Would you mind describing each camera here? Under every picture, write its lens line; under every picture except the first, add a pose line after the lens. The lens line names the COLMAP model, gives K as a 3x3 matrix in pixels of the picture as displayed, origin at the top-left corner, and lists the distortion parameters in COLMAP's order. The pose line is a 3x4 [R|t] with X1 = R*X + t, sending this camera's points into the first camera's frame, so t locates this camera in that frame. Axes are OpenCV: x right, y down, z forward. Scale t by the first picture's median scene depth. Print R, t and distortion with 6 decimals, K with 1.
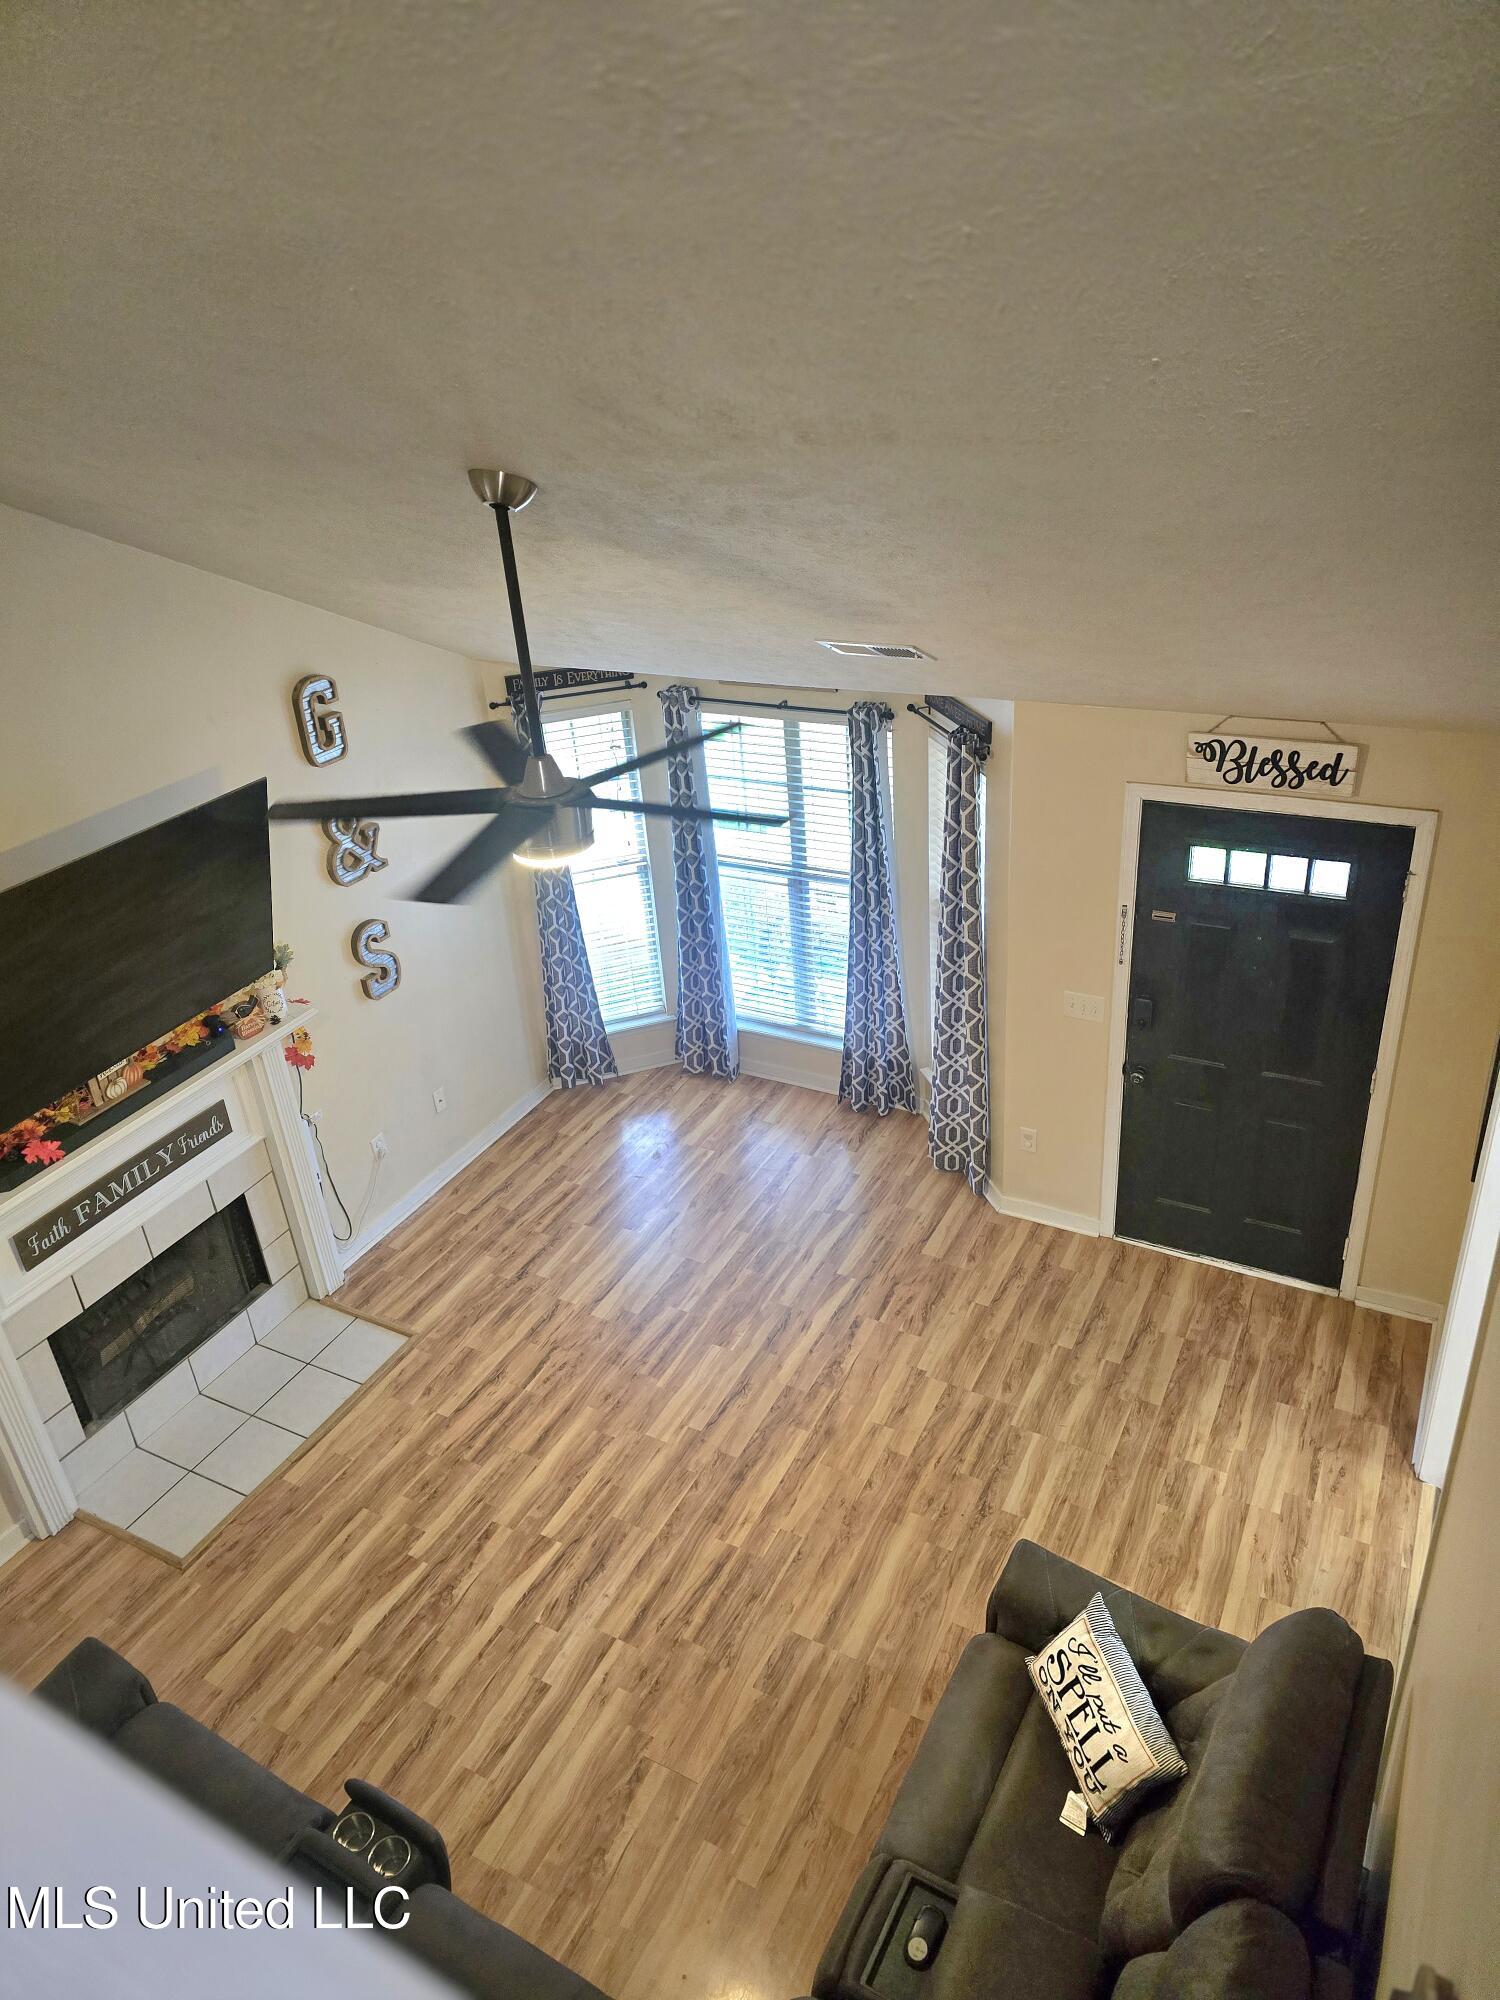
lens RADIAL K [[1346.1, 0, 761.6], [0, 1346.1, 986.1], [0, 0, 1]] dist [0.026410, -0.007003]
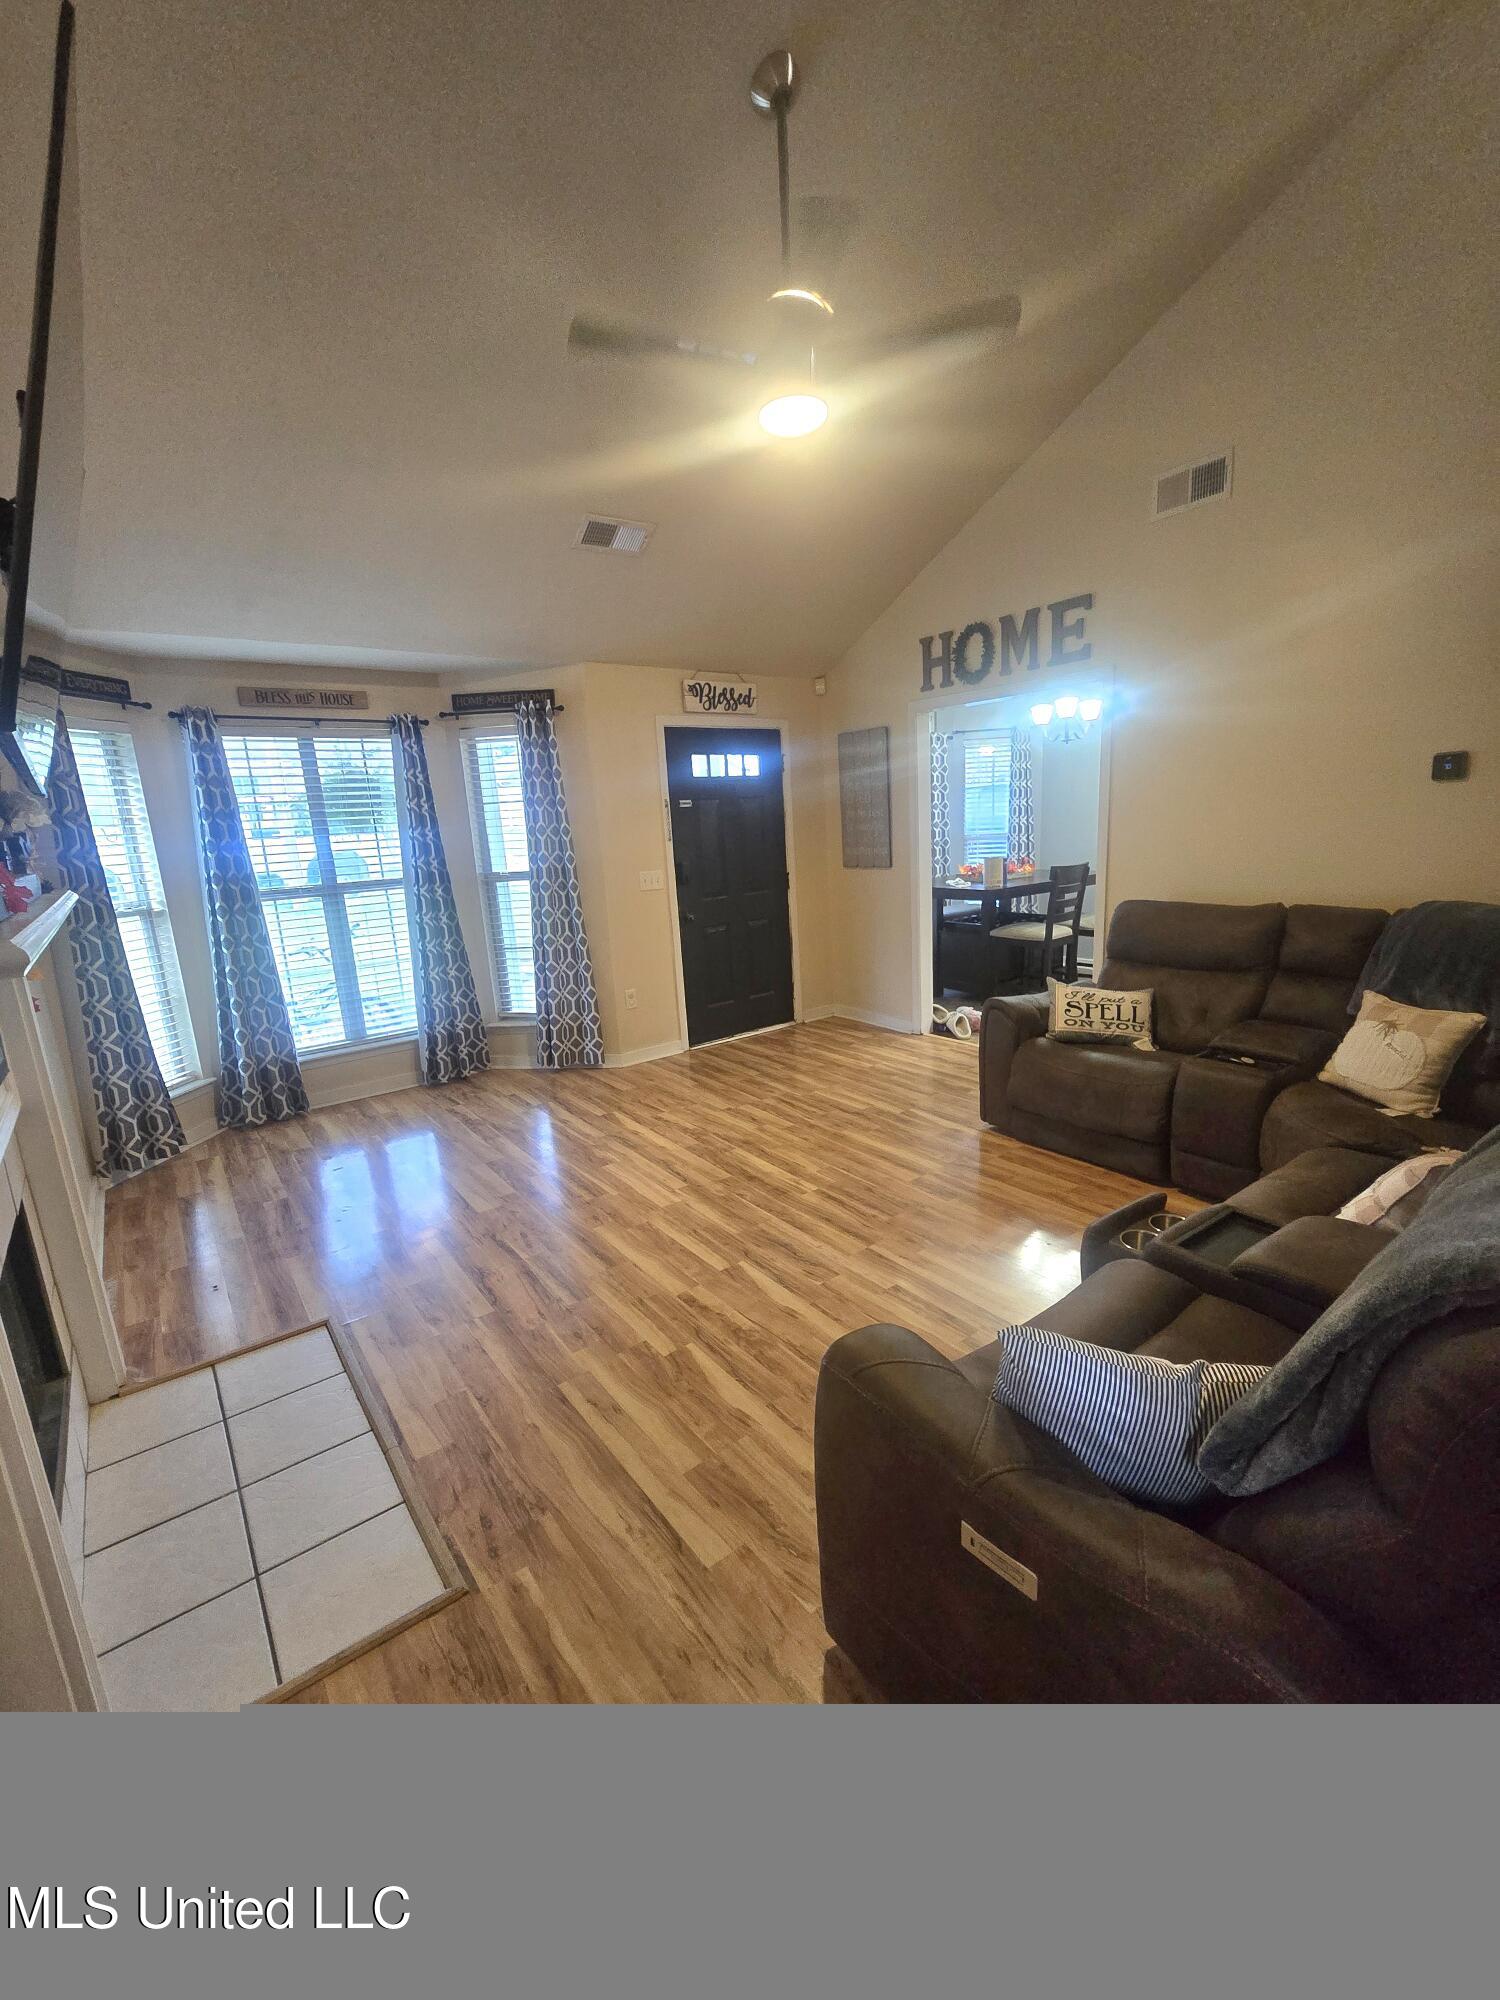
lens RADIAL K [[818.6, 0, 758.2], [0, 818.6, 1008.7], [0, 0, 1]] dist [-0.001737, 0.001565]
pose [[0.416437, -0.160693, 0.894851, -0.618061], [0.450145, 0.891589, -0.049377, 0.269537], [-0.789905, 0.423375, 0.443626, 0.618145]]
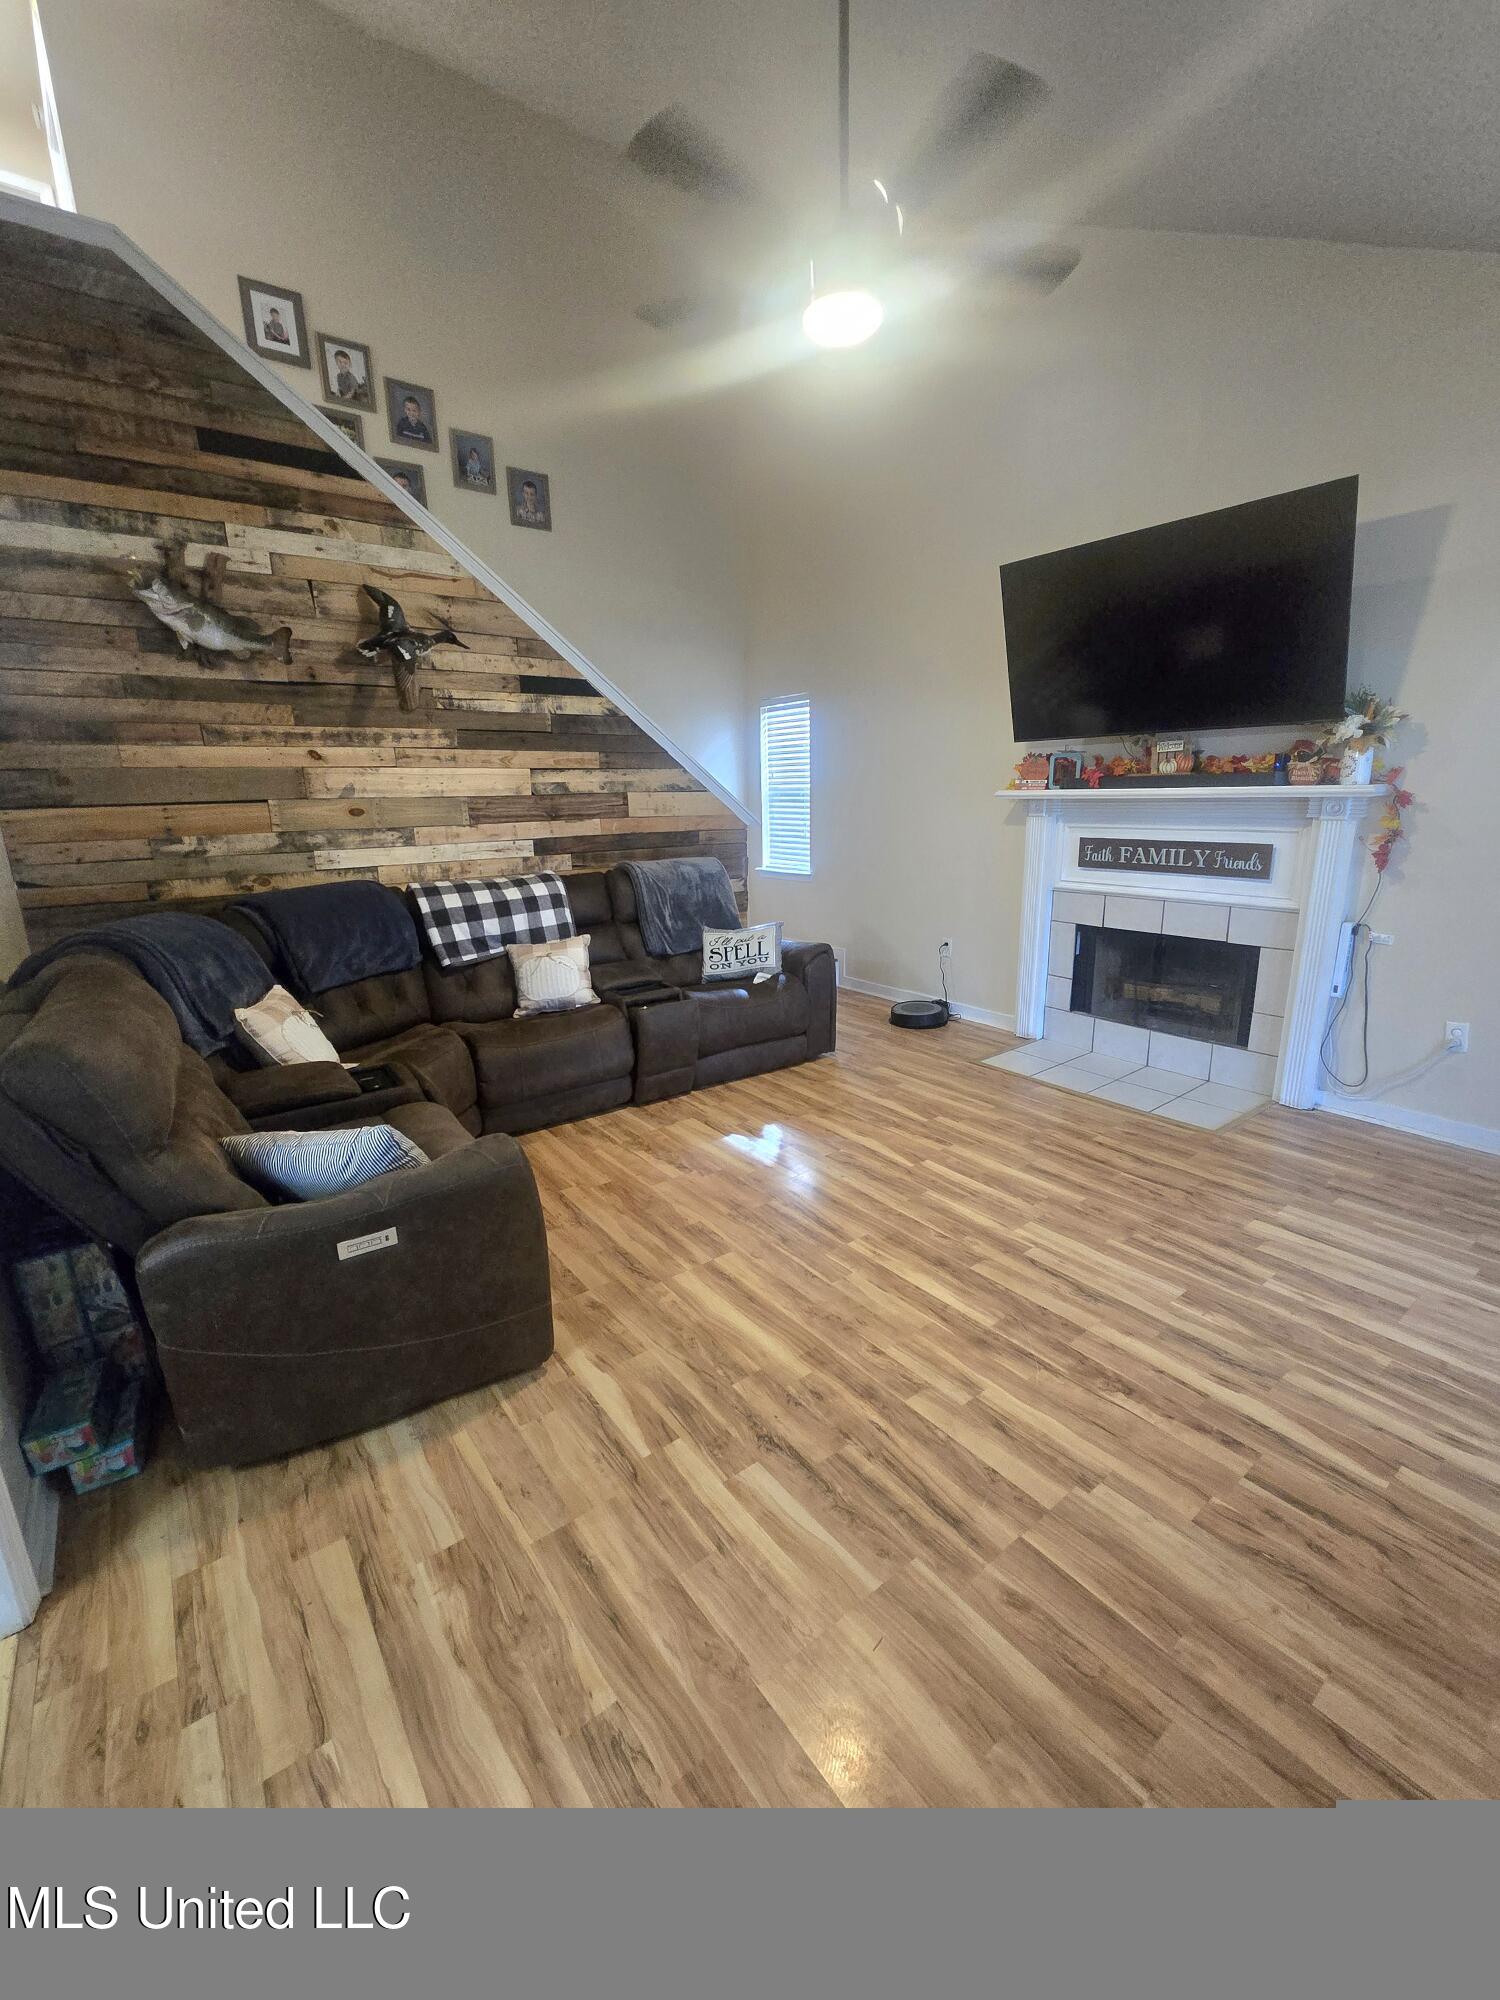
lens RADIAL K [[818.6, 0, 758.1], [0, 818.6, 1003.5], [0, 0, 1]] dist [-0.001737, 0.001565]
pose [[-0.416164, 0.305539, -0.856419, 0.418550], [-0.383350, 0.795105, 0.469948, 0.036369], [0.824530, 0.523884, -0.213766, 0.925420]]
